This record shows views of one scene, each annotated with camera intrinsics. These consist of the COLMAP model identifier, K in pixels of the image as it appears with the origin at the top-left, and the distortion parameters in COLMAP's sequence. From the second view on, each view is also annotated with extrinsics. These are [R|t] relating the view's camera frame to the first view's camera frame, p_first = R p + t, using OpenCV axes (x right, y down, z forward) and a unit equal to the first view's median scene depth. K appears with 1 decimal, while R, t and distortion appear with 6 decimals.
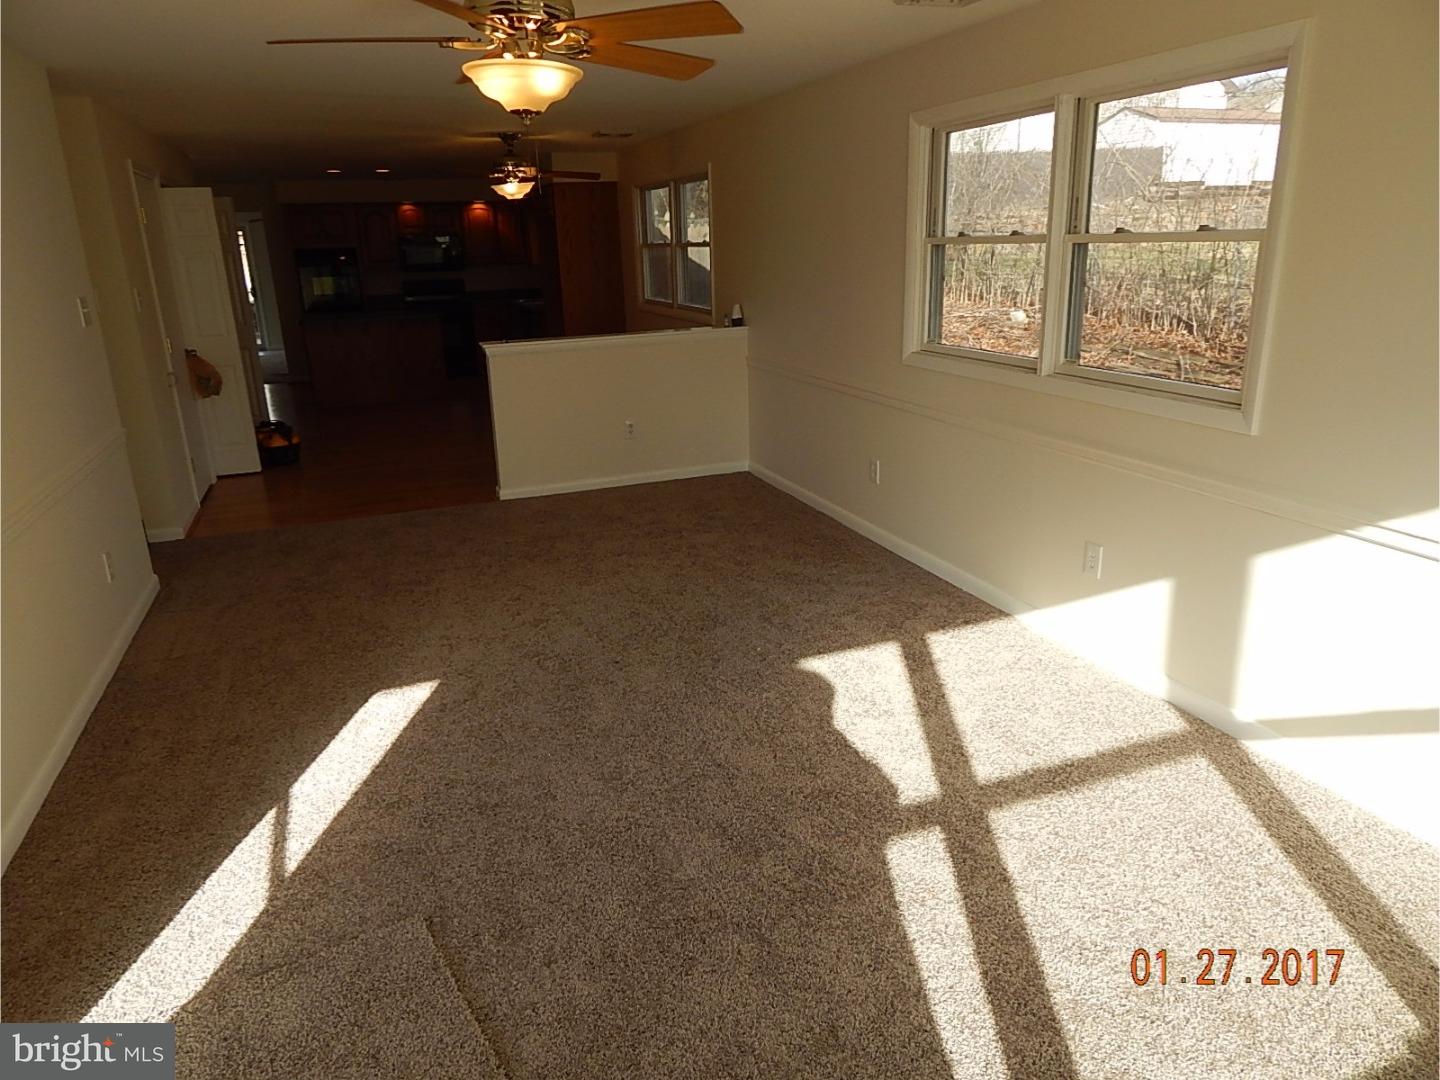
lens RADIAL K [[965.6, 0, 730.6], [0, 965.6, 538.0], [0, 0, 1]] dist [0.016203, -0.004926]
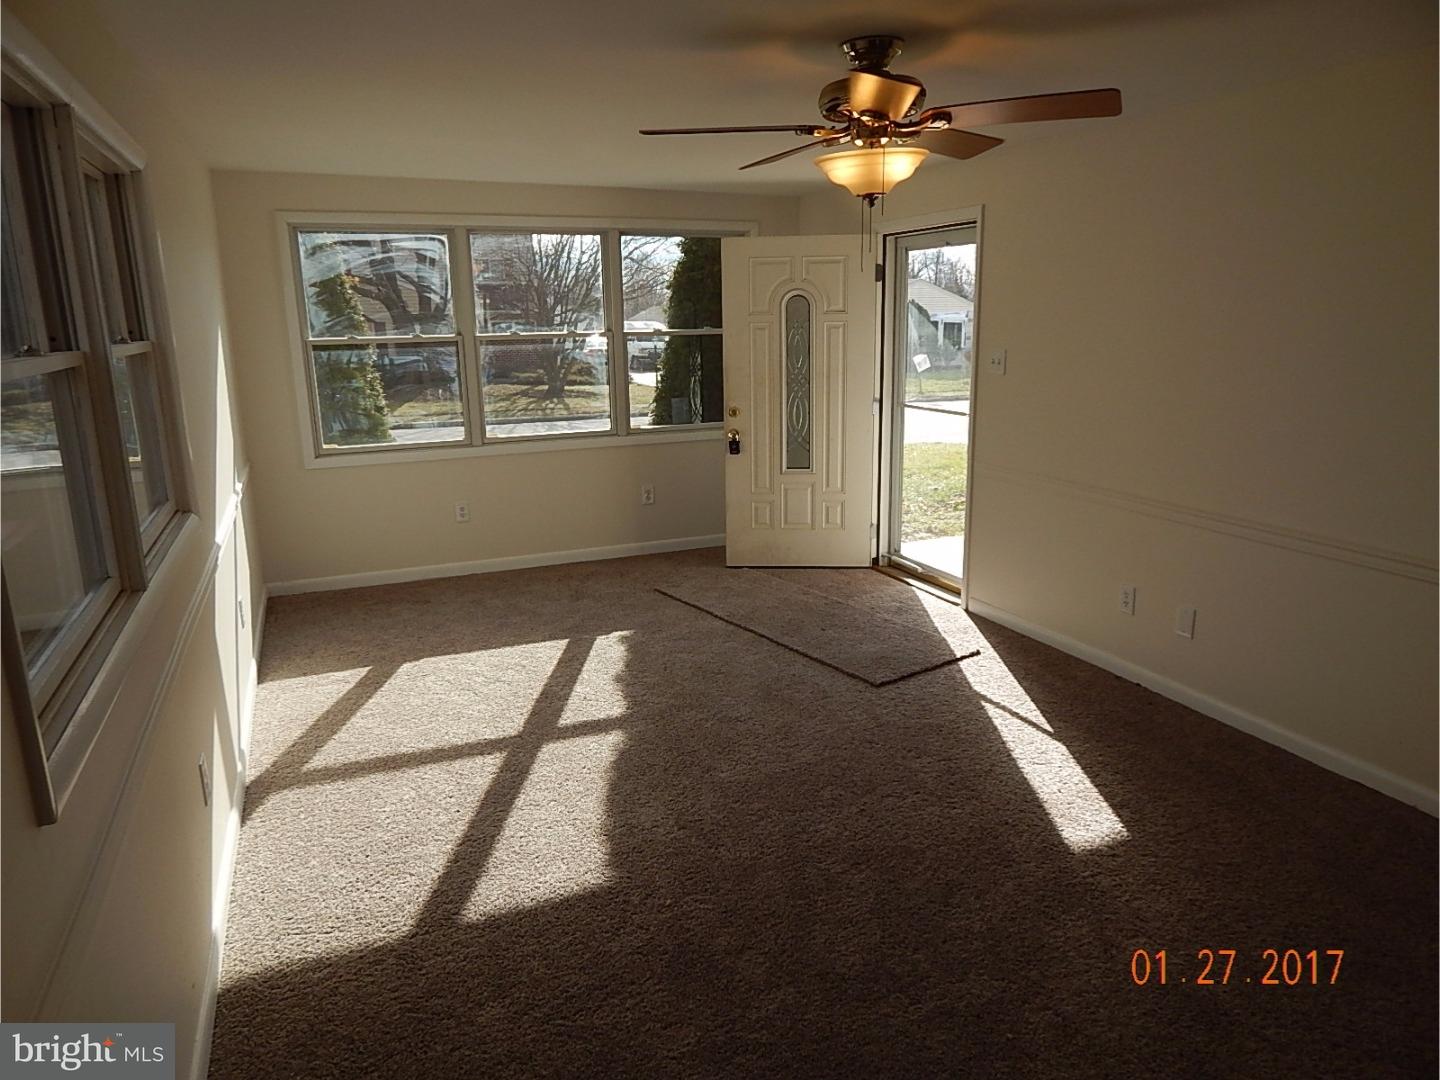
lens RADIAL K [[965.6, 0, 730.6], [0, 965.6, 538.0], [0, 0, 1]] dist [0.016203, -0.004926]
pose [[-0.998047, 0.059771, -0.018150, -0.031876], [0.042299, 0.860473, 0.507737, -0.615396], [0.045965, 0.505977, -0.861321, 1.948443]]
